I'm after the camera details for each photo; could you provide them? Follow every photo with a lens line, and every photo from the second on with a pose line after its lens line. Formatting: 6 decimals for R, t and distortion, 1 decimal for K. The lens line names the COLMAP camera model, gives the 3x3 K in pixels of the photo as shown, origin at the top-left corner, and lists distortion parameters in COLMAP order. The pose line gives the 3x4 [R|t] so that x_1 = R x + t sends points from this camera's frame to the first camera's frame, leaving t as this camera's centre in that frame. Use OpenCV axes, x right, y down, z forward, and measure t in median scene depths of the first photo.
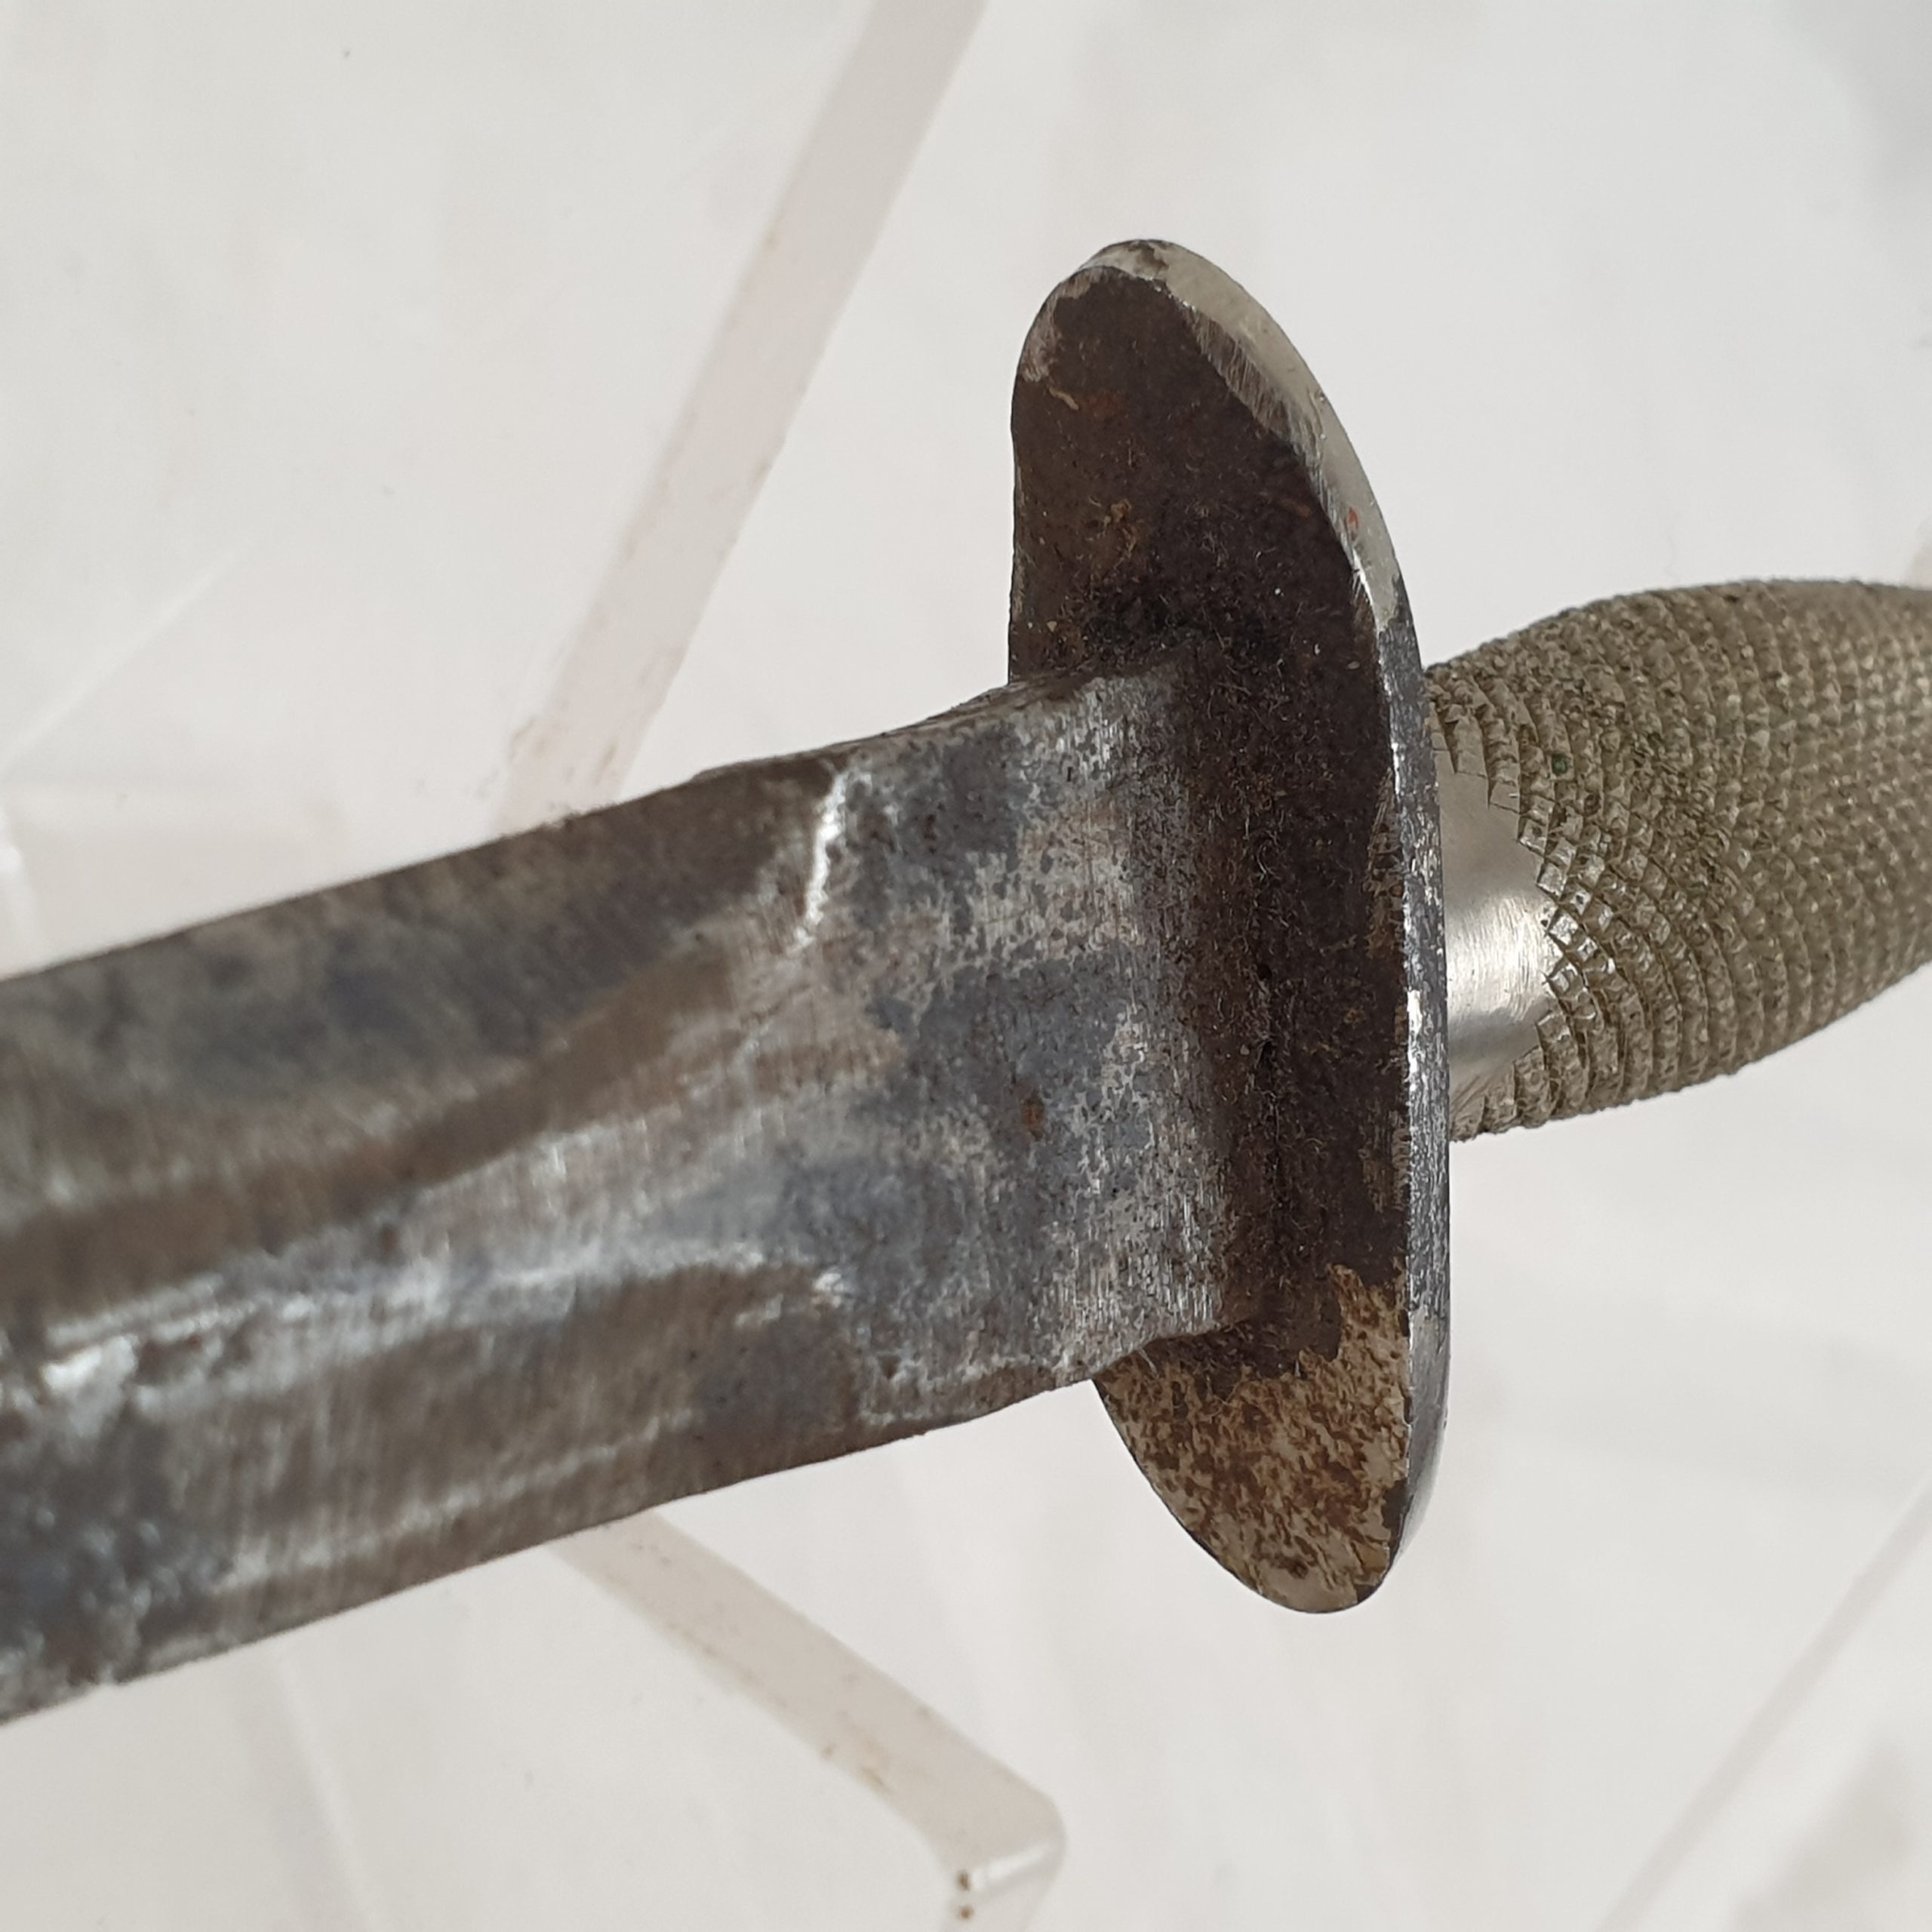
lens RADIAL K [[4061.2, 0, 980.1], [0, 4061.2, 969.2], [0, 0, 1]] dist [0.229676, 0.000000]
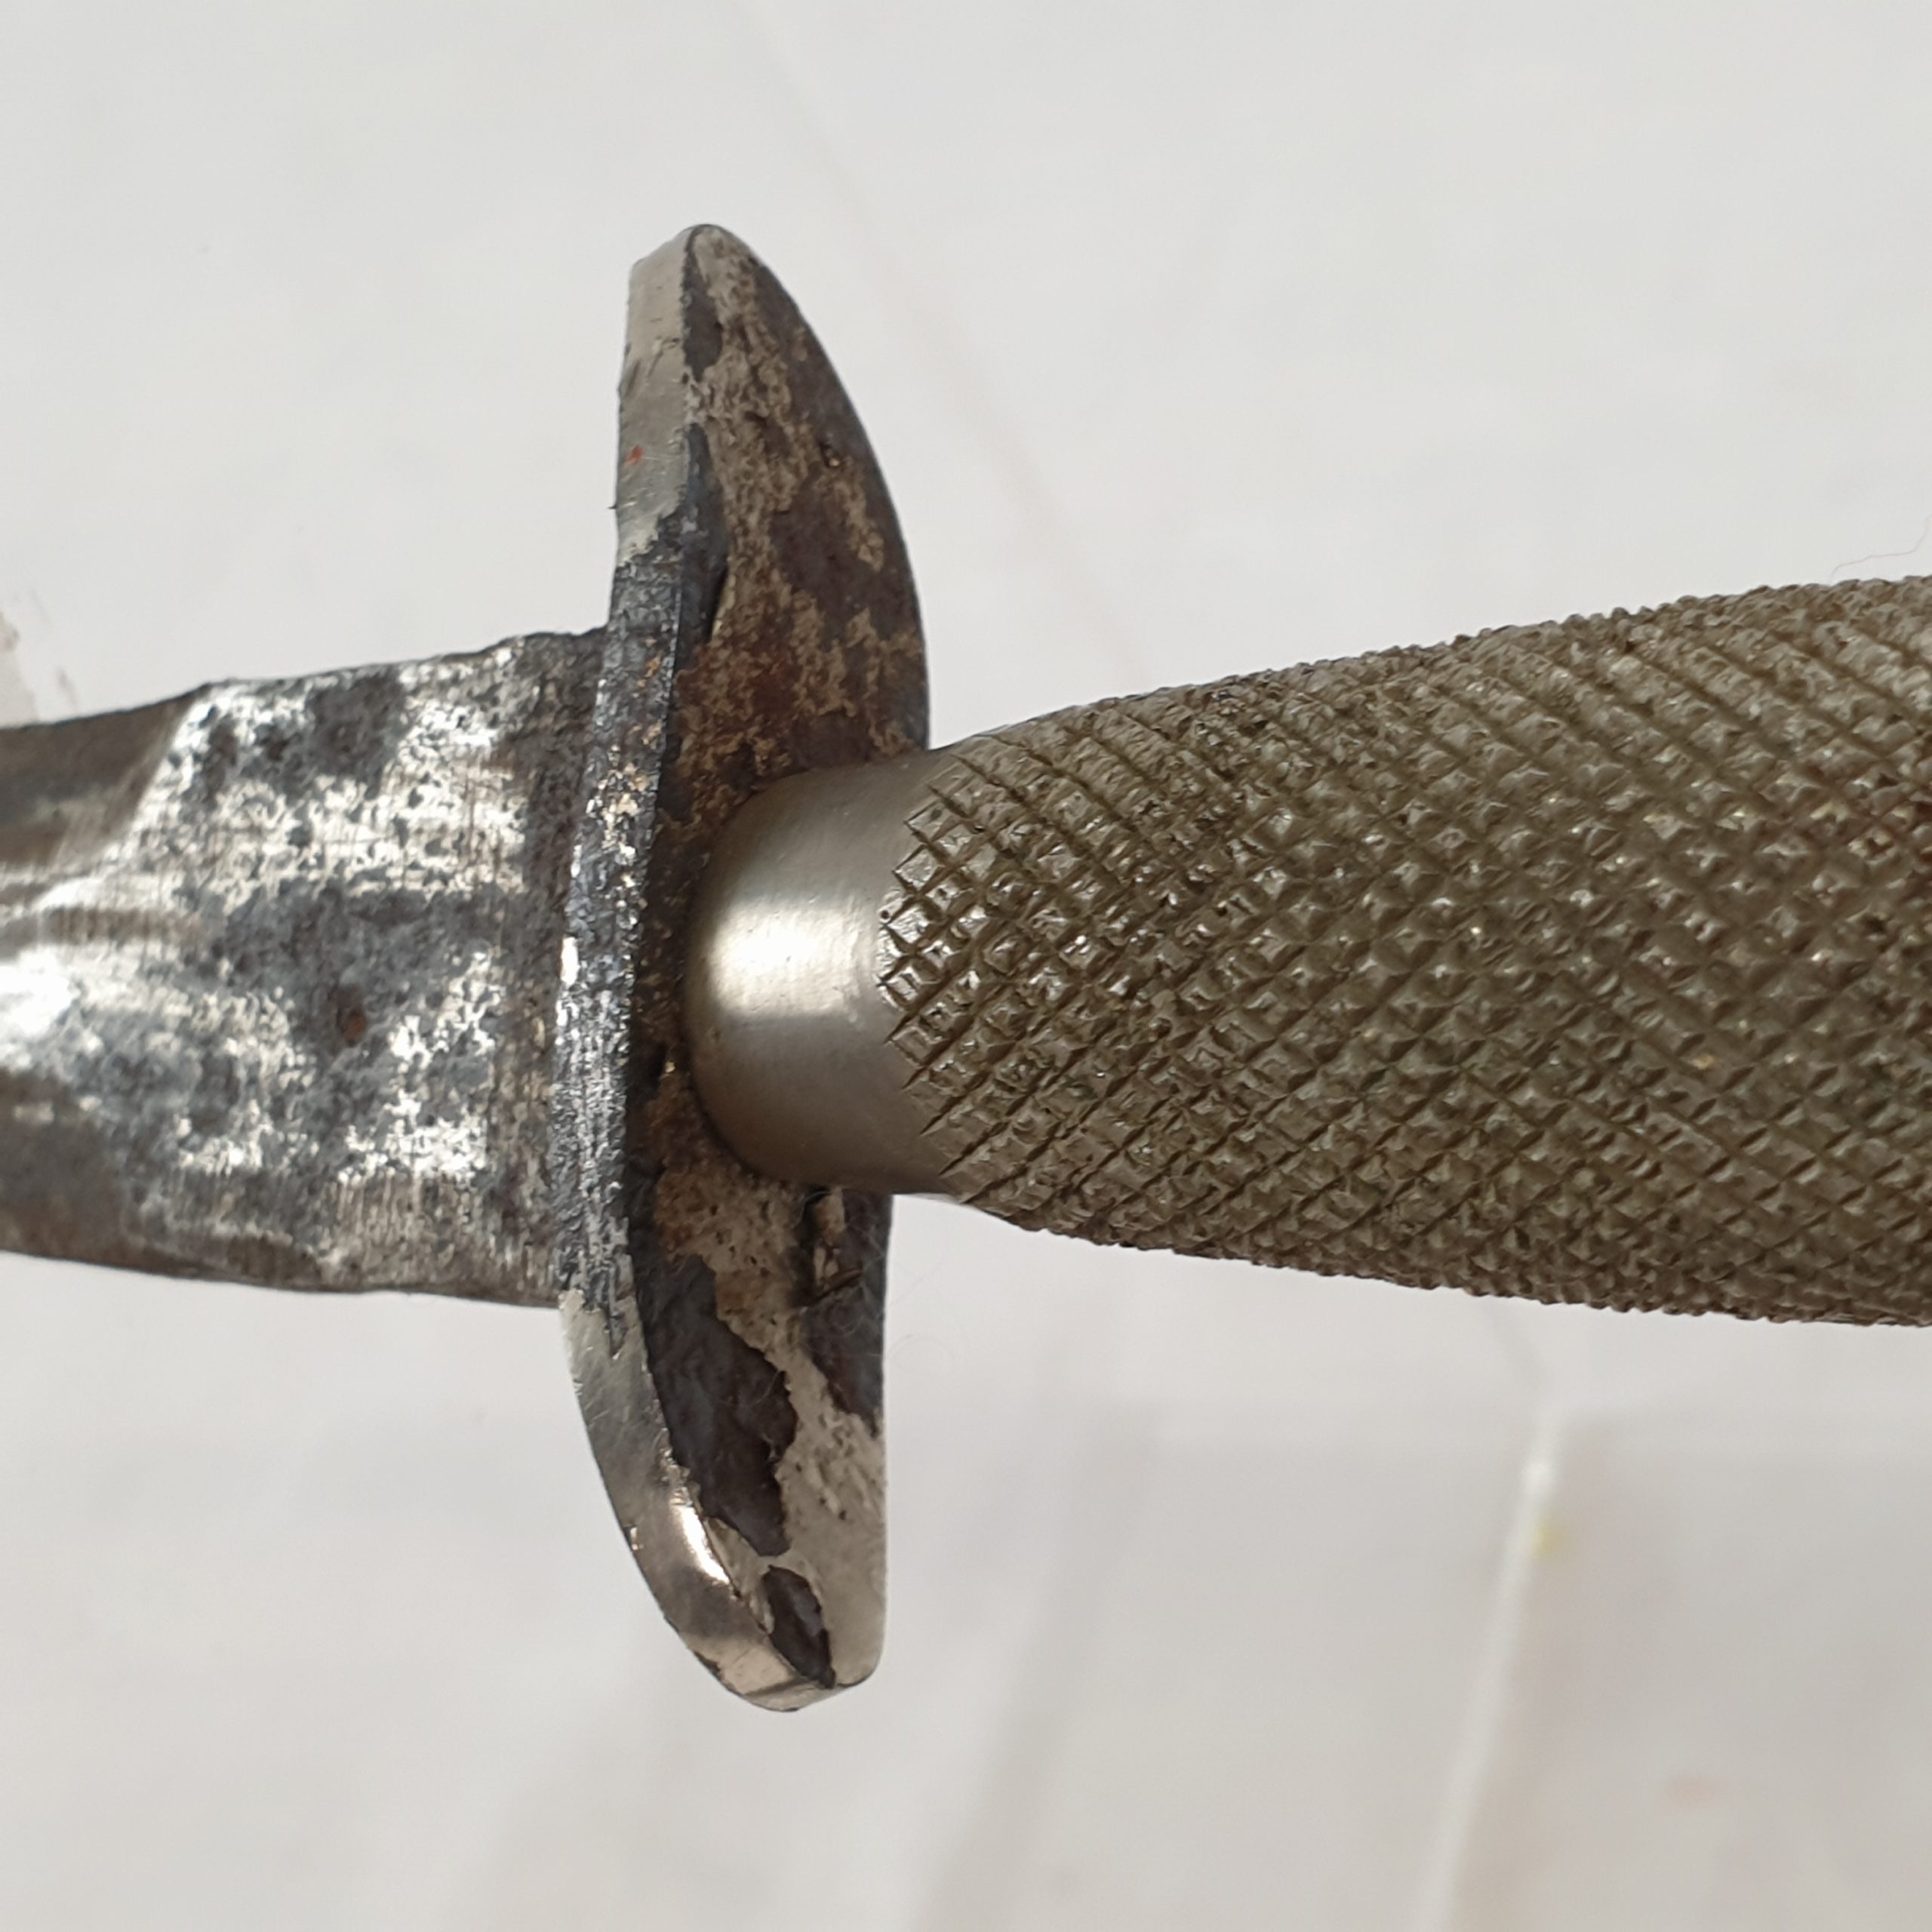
lens RADIAL K [[4061.2, 0, 977.1], [0, 4061.2, 977.0], [0, 0, 1]] dist [0.229676, 0.000000]
pose [[0.031755, -0.046945, -0.998393, 1.108984], [-0.201571, 0.978071, -0.052401, 0.047097], [0.978959, 0.202911, 0.021595, 1.138923]]
